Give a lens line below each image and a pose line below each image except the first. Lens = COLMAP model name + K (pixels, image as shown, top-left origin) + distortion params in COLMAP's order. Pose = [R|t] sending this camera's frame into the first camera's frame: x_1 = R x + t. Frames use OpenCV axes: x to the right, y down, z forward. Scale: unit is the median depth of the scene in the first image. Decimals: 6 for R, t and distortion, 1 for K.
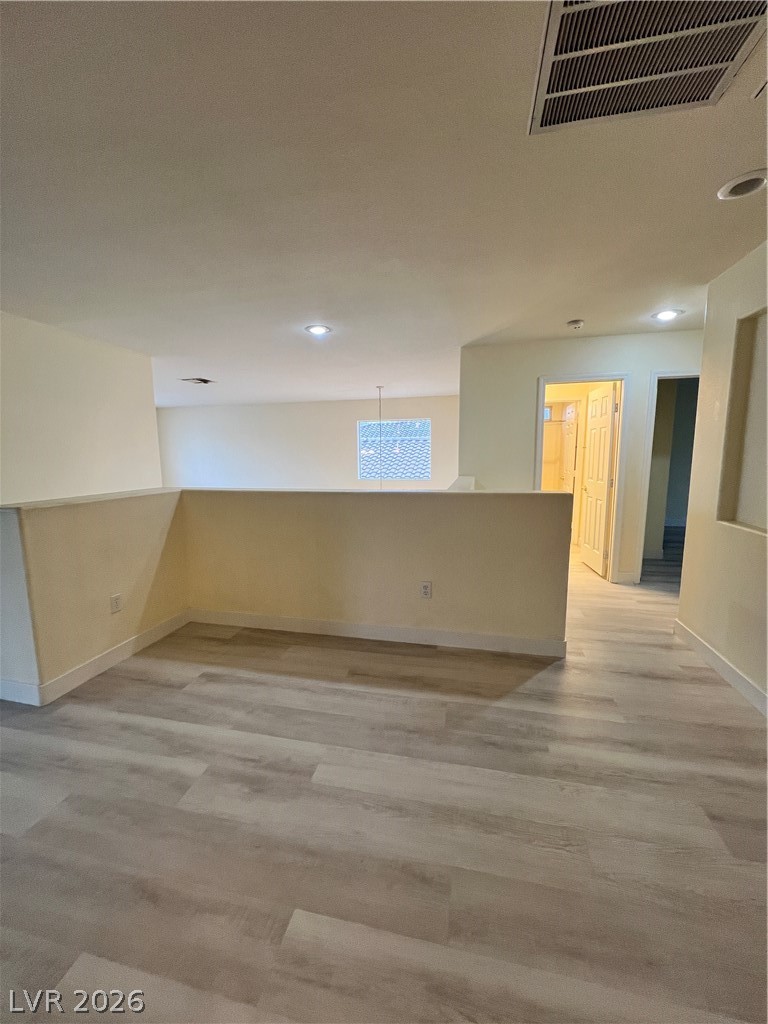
lens RADIAL K [[409.4, 0, 382.9], [0, 409.4, 512.2], [0, 0, 1]] dist [-0.002260, 0.000503]
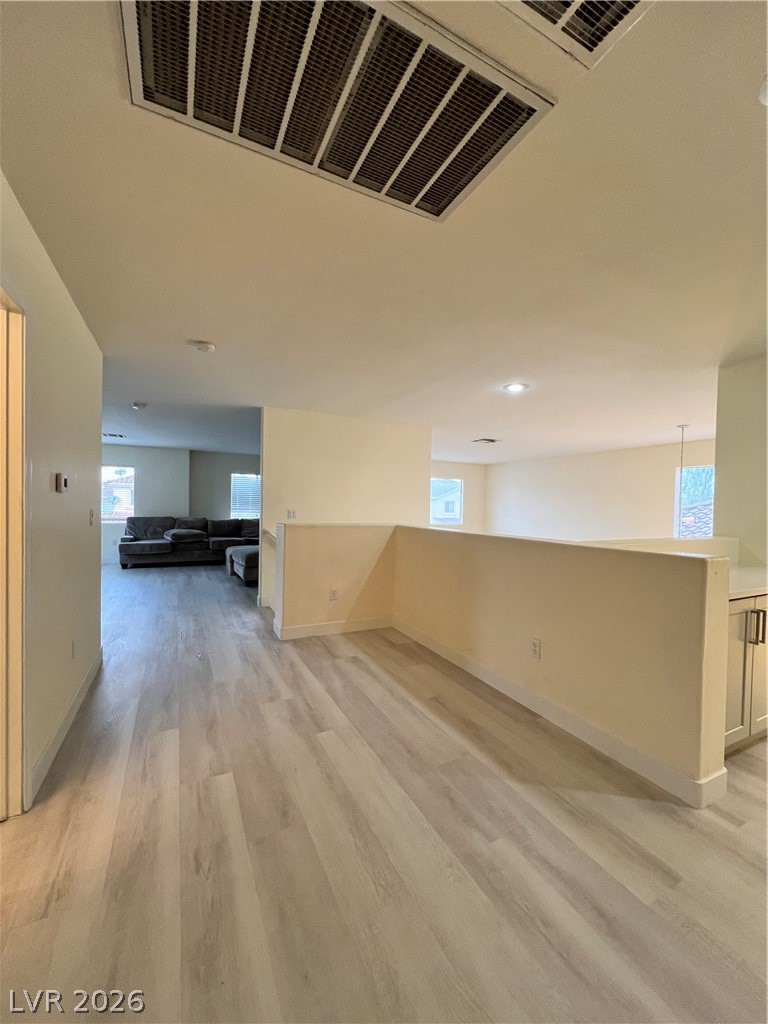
lens RADIAL K [[409.4, 0, 382.9], [0, 409.4, 512.2], [0, 0, 1]] dist [-0.002260, 0.000503]
pose [[0.633717, 0.036560, -0.772700, 0.704663], [-0.136002, 0.988589, -0.064766, -0.004227], [0.761516, 0.146132, 0.631458, 0.152174]]
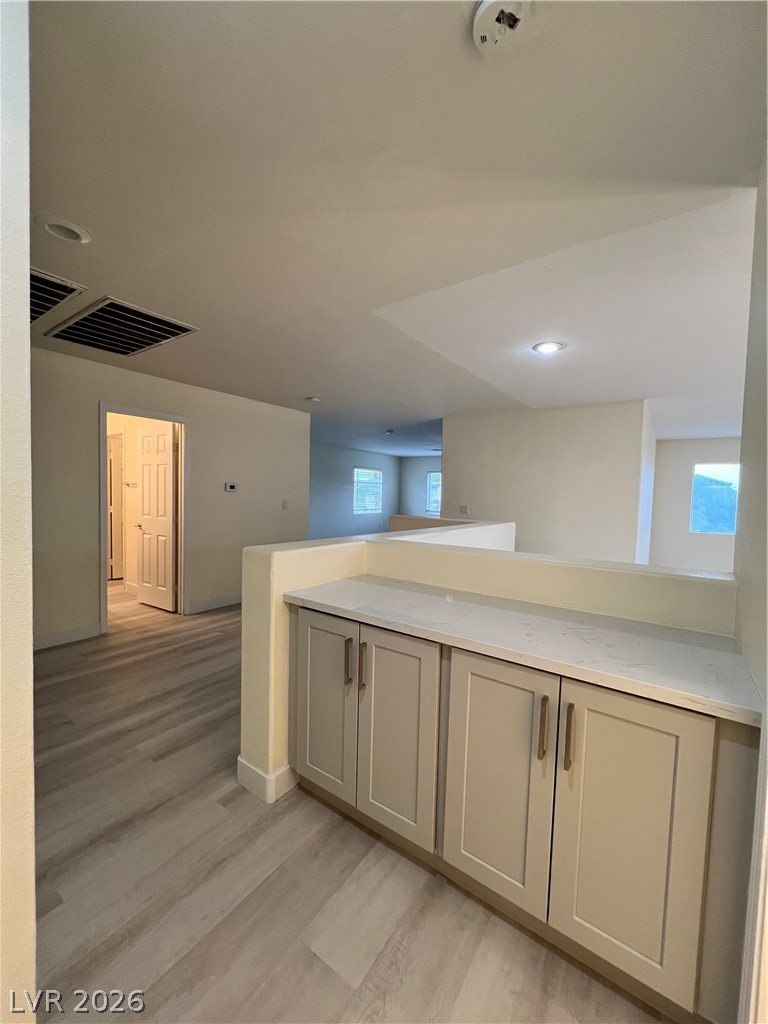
lens RADIAL K [[409.4, 0, 382.9], [0, 409.4, 512.2], [0, 0, 1]] dist [-0.002260, 0.000503]
pose [[-0.384293, 0.042027, -0.922254, 1.119055], [-0.152290, 0.982393, 0.108225, -0.240199], [0.910564, 0.182040, -0.371127, 1.610416]]
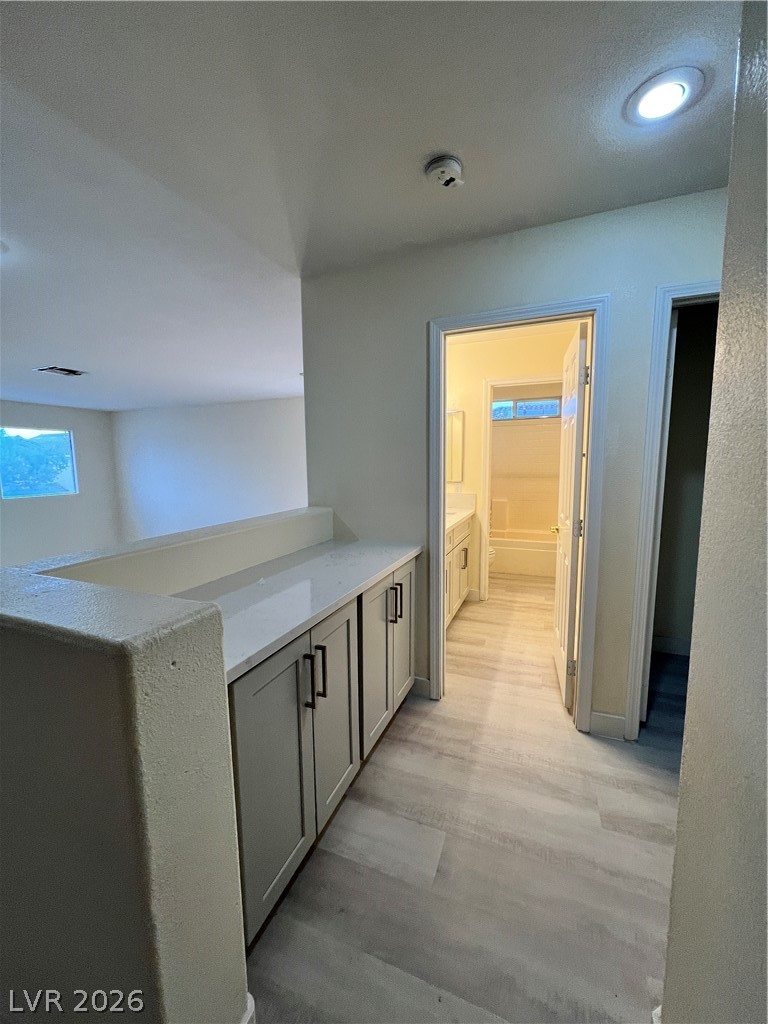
lens RADIAL K [[409.4, 0, 382.9], [0, 409.4, 512.2], [0, 0, 1]] dist [-0.002260, 0.000503]
pose [[0.987333, 0.019077, -0.157514, 0.713449], [-0.021987, 0.999618, -0.016755, -0.135269], [0.157134, 0.020006, 0.987375, 0.843338]]
